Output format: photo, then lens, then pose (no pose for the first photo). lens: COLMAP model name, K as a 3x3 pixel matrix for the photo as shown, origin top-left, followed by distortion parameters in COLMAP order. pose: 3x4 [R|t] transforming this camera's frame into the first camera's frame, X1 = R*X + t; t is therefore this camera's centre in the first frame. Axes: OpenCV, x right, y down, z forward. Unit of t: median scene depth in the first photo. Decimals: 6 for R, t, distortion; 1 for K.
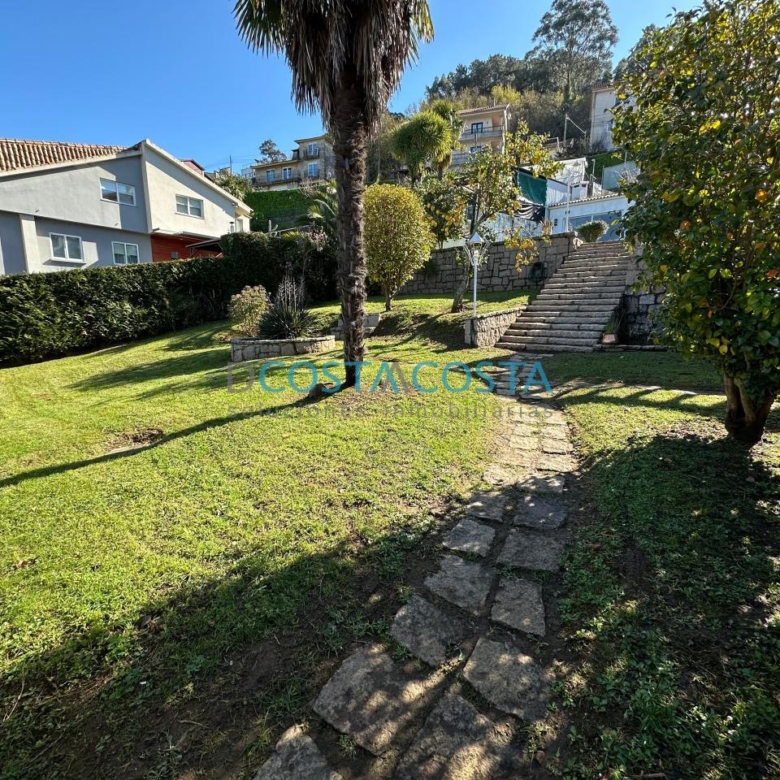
lens RADIAL K [[415.9, 0, 390.1], [0, 415.9, 389.9], [0, 0, 1]] dist [0.001170, -0.001336]
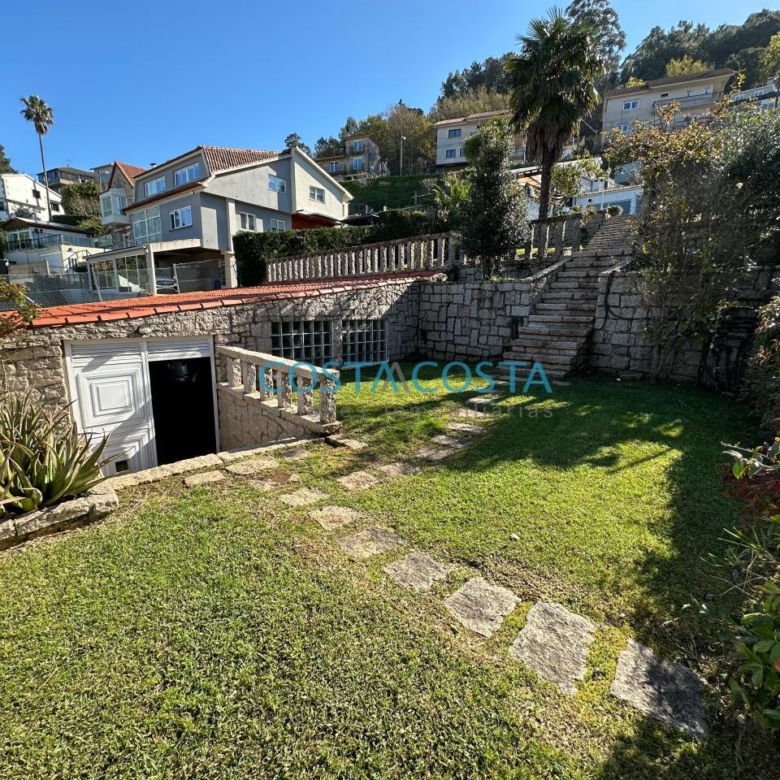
lens RADIAL K [[415.9, 0, 388.1], [0, 415.9, 391.2], [0, 0, 1]] dist [0.001170, -0.001336]
pose [[0.999972, 0.007240, -0.001608, -0.069741], [-0.007206, 0.999775, 0.019937, 0.052962], [0.001752, -0.019925, 0.999800, -0.113905]]
